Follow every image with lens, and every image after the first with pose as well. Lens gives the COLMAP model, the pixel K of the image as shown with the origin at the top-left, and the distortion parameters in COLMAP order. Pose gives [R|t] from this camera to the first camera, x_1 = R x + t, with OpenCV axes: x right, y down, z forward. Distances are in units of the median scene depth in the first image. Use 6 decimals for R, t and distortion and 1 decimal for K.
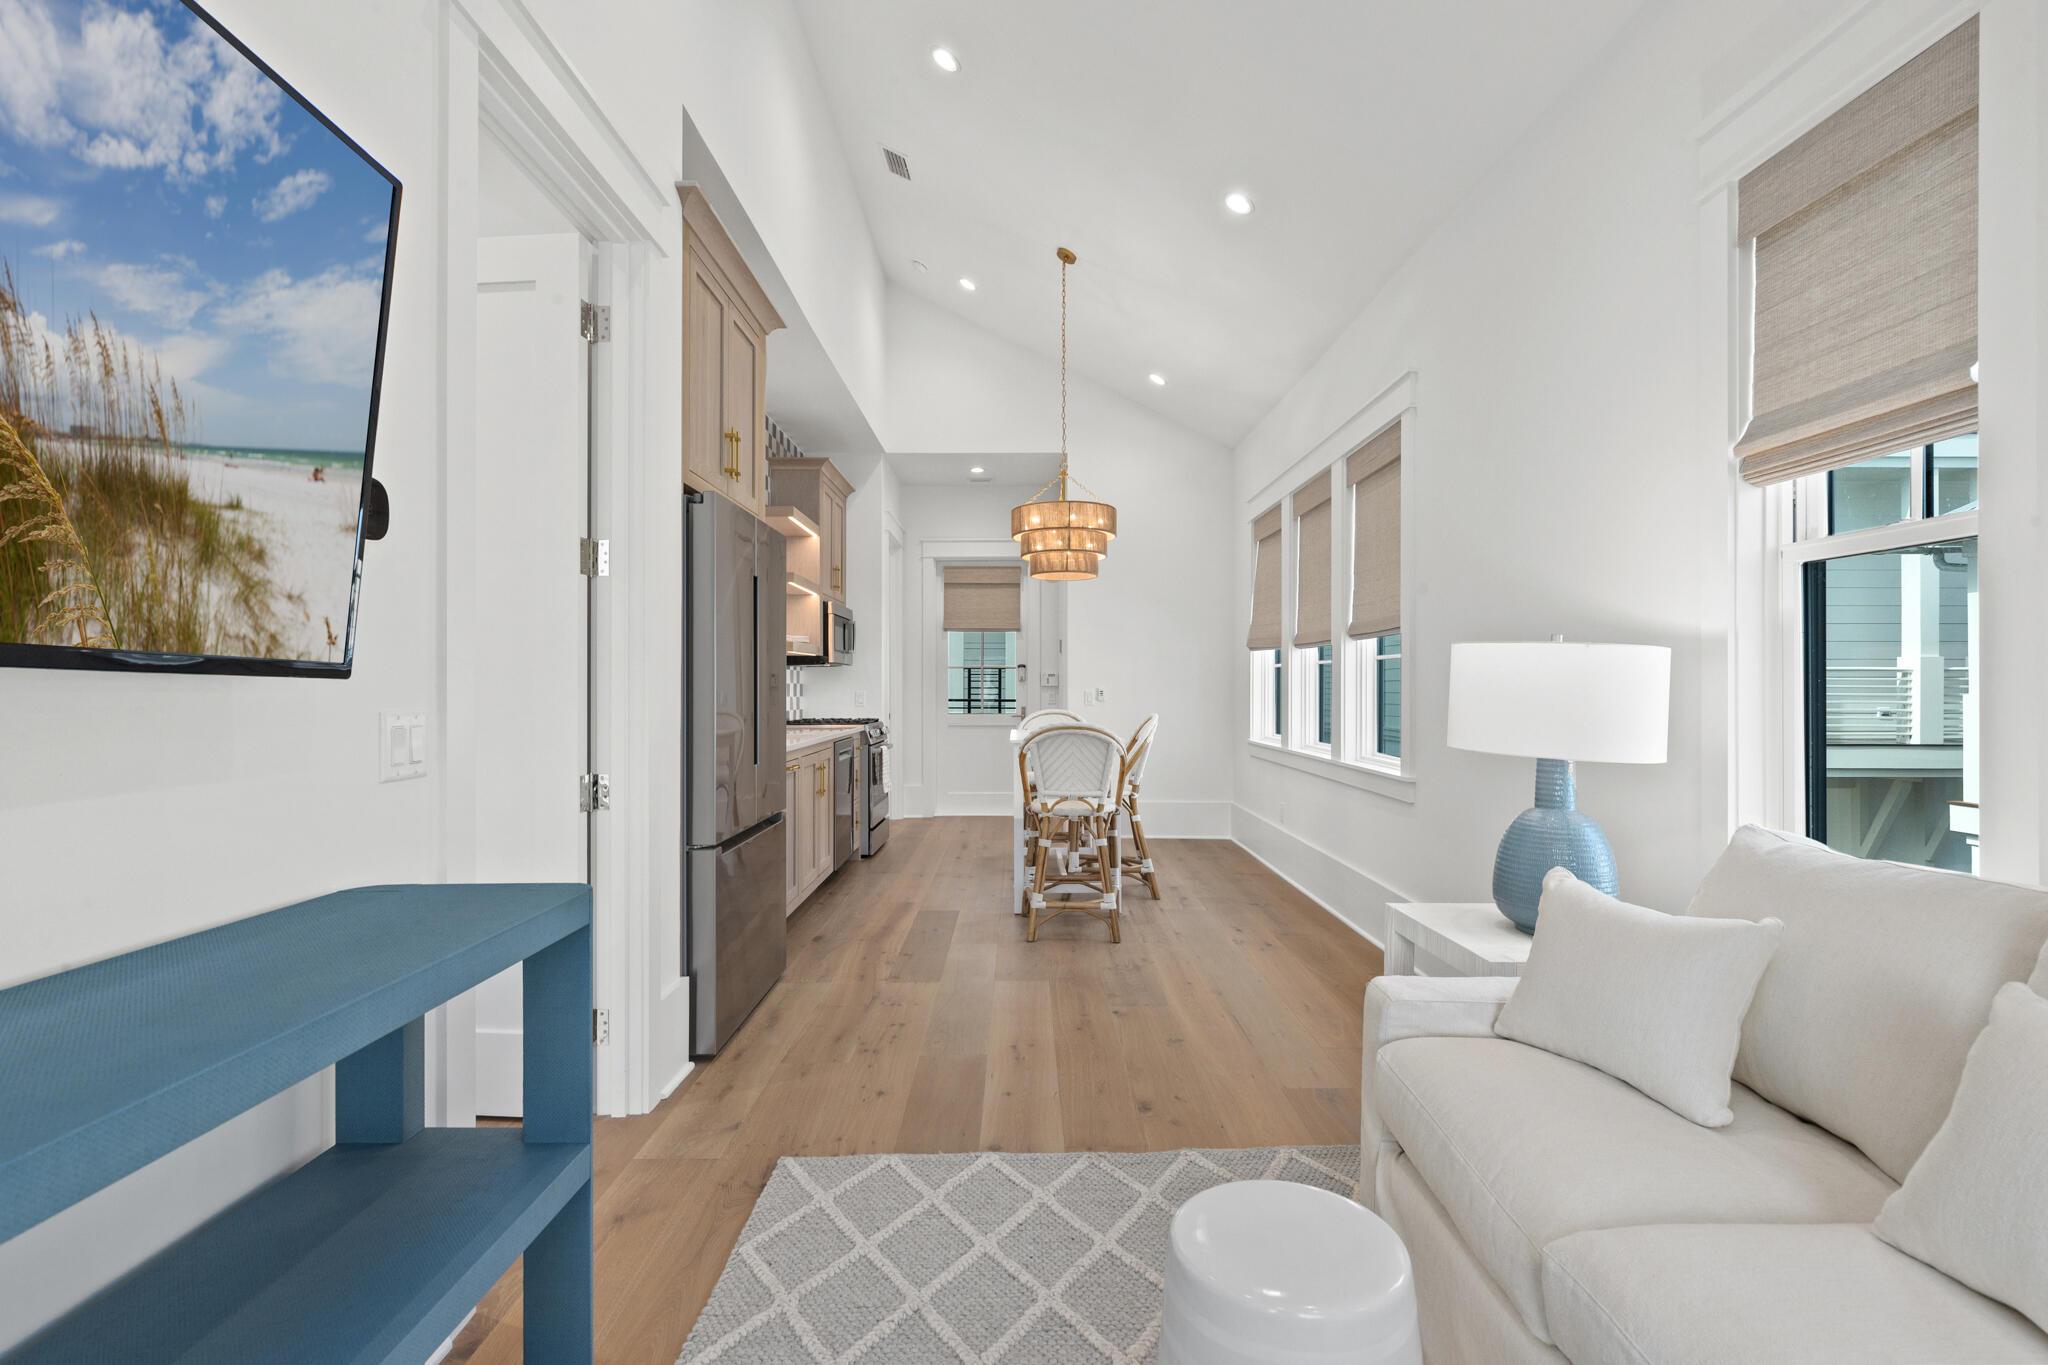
lens RADIAL K [[937.4, 0, 1027.4], [0, 937.4, 686.5], [0, 0, 1]] dist [-0.004178, 0.001323]
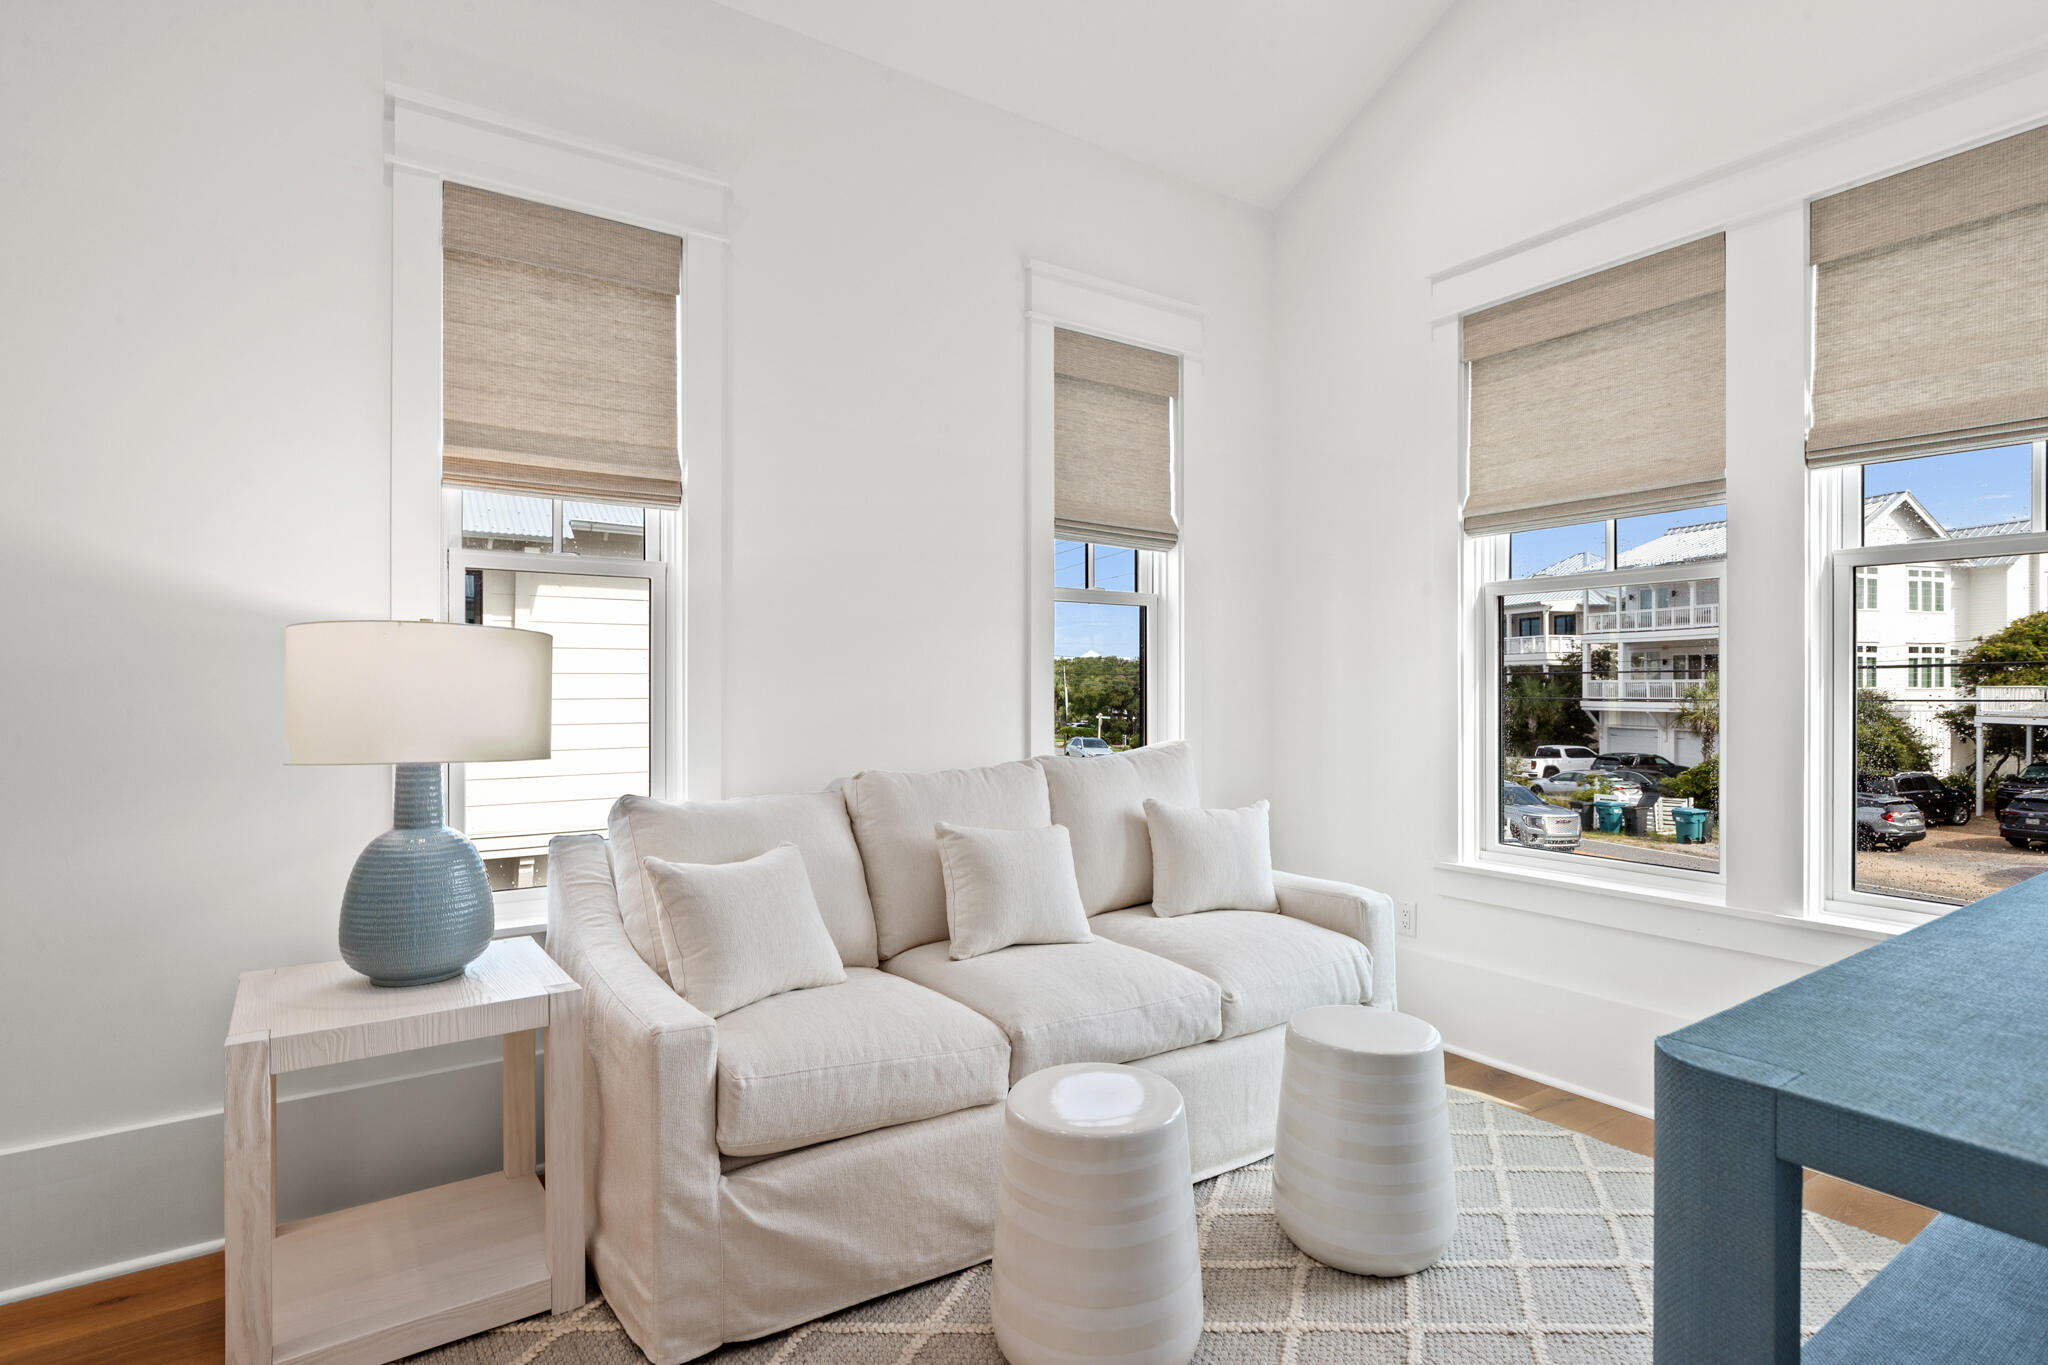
lens RADIAL K [[1046.3, 0, 1028.9], [0, 1046.3, 690.8], [0, 0, 1]] dist [0.000386, 0.000405]
pose [[-0.545398, 0.001917, 0.838175, -0.589736], [0.004292, 0.999991, 0.000506, 0.014190], [-0.838166, 0.003873, -0.545402, 1.202212]]
